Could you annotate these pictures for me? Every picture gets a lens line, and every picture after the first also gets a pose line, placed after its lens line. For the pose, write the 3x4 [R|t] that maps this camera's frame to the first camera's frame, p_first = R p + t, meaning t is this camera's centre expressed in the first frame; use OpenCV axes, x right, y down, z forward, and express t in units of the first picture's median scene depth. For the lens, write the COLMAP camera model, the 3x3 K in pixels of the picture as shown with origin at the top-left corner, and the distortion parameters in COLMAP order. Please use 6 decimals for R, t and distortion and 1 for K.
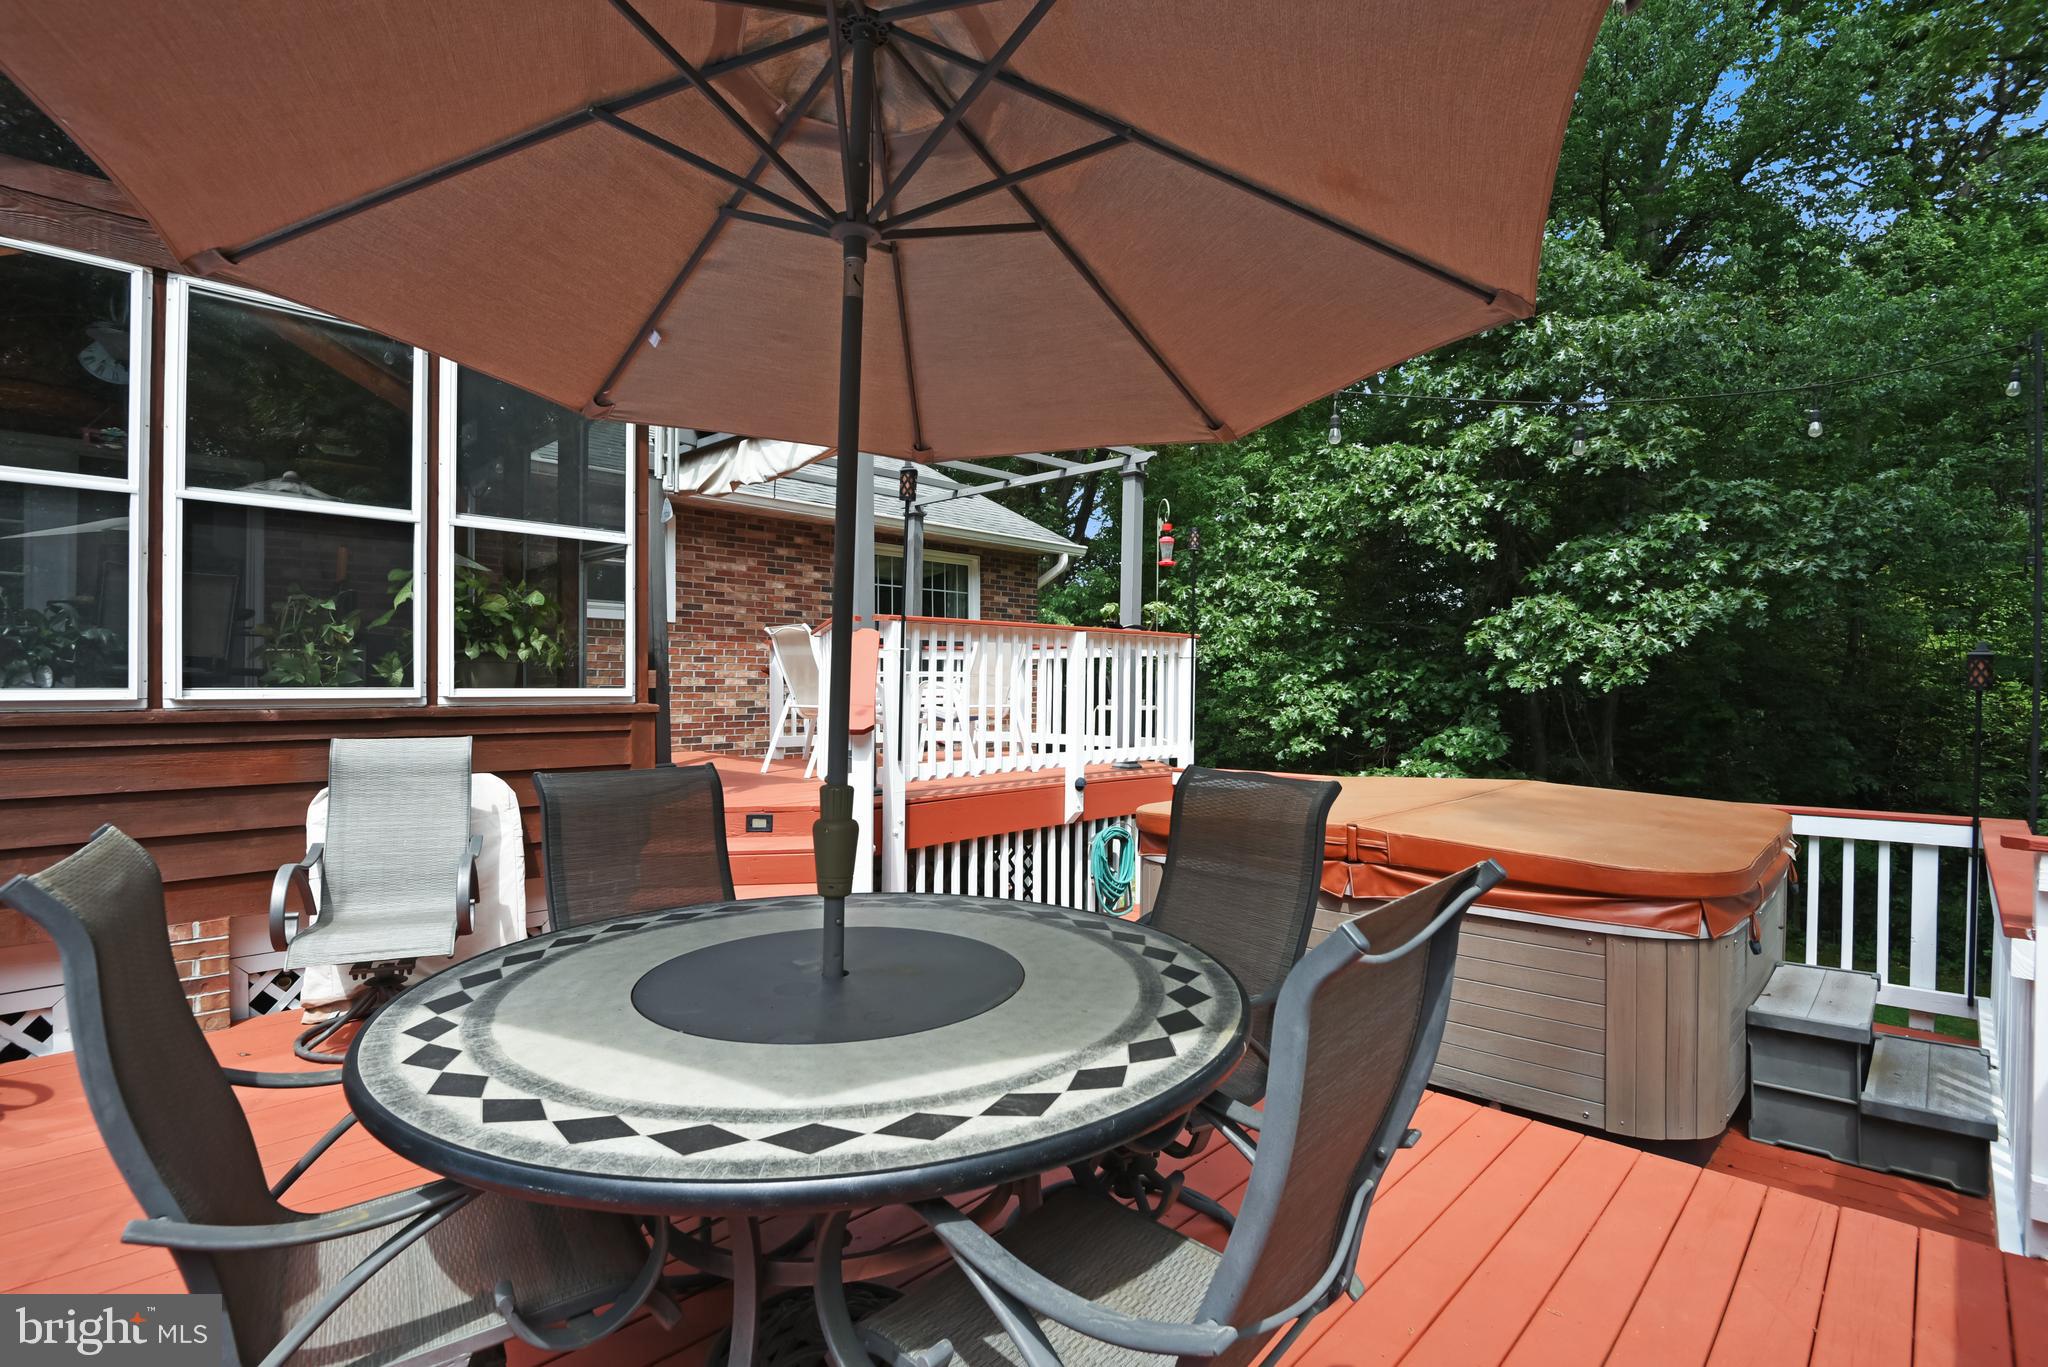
lens RADIAL K [[955.2, 0, 1029.7], [0, 955.2, 691.5], [0, 0, 1]] dist [-0.010739, -0.006369]
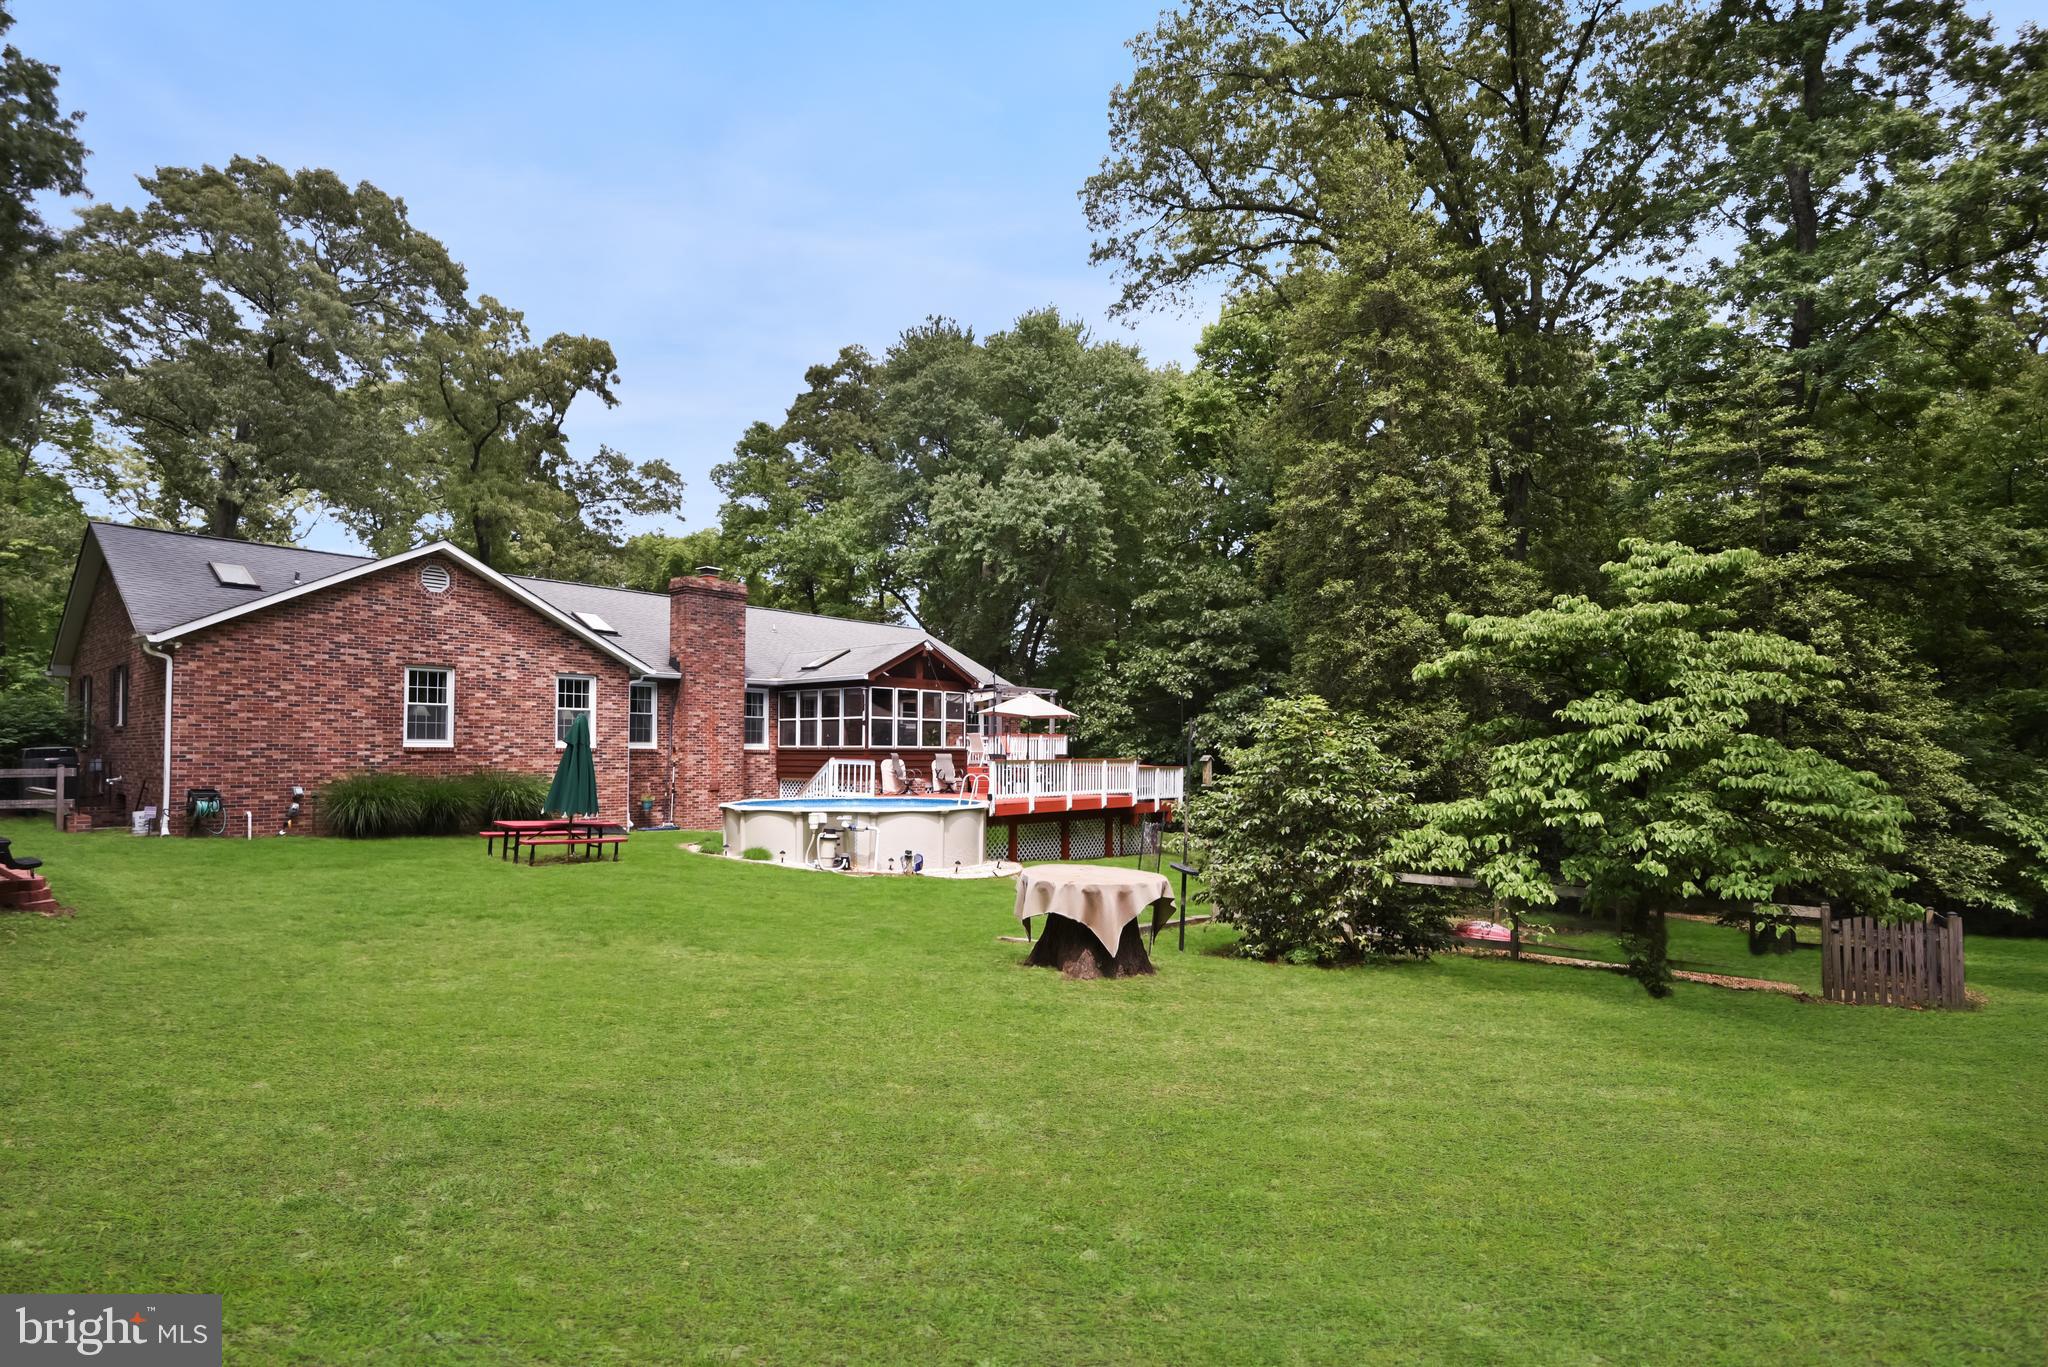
lens RADIAL K [[1056.3, 0, 1012.4], [0, 1056.3, 701.4], [0, 0, 1]] dist [-0.017017, -0.002274]
pose [[0.998233, 0.000291, 0.059429, -0.182189], [0.003125, 0.998348, -0.057380, 0.032813], [-0.059347, 0.057464, 0.996582, -1.901063]]
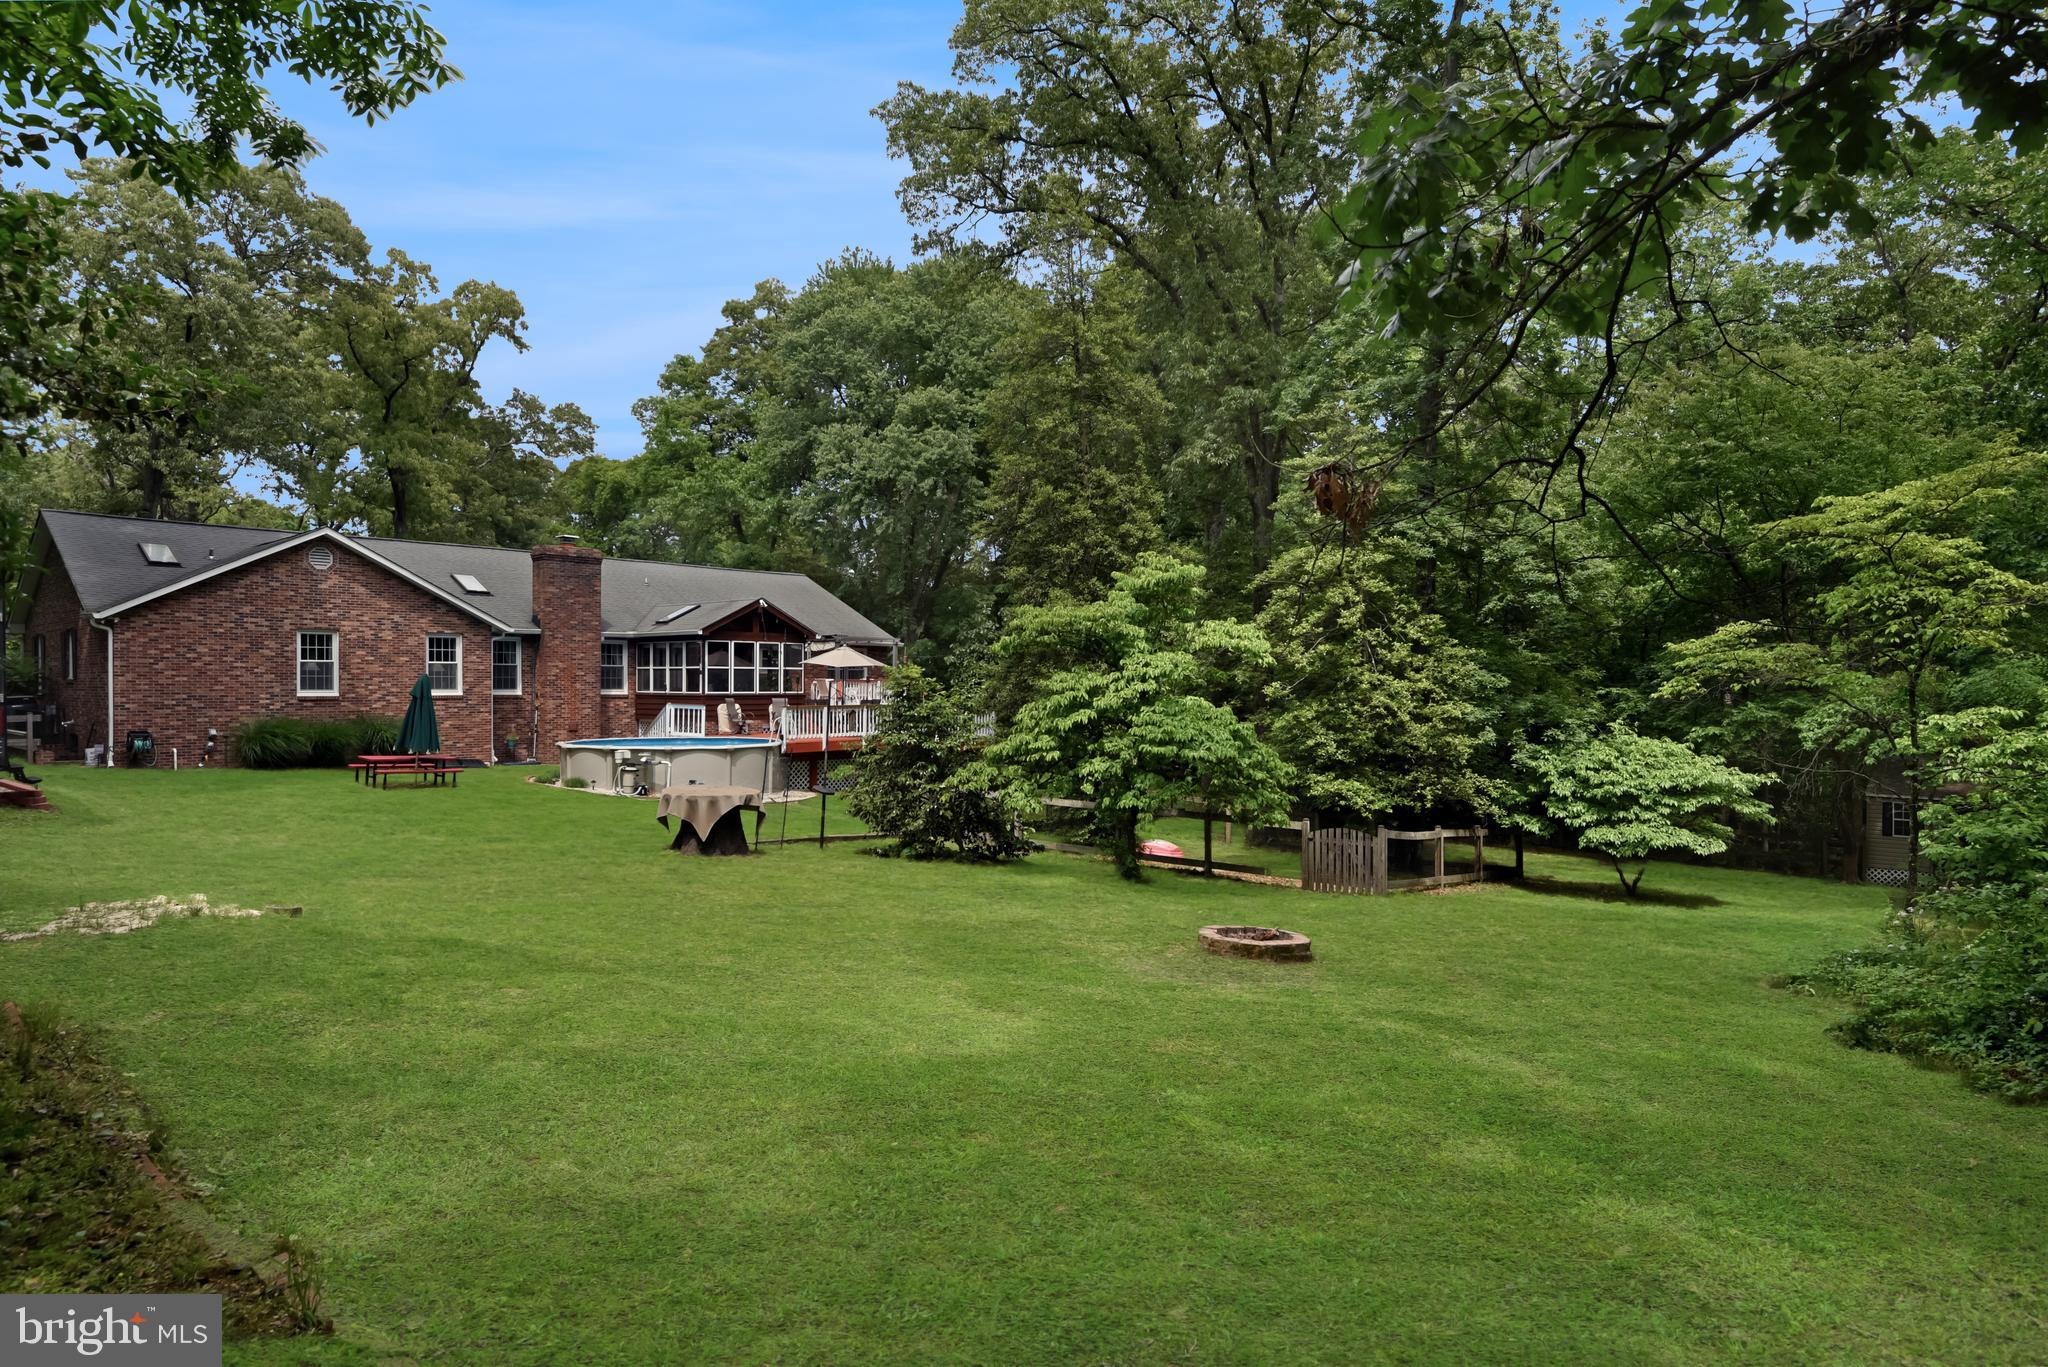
lens RADIAL K [[1225.2, 0, 1025.5], [0, 1225.2, 671.2], [0, 0, 1]] dist [-0.018339, -0.001391]
pose [[0.999470, -0.001929, 0.032484, 0.286450], [0.002498, 0.999844, -0.017474, 0.003225], [-0.032445, 0.017546, 0.999319, -2.586881]]
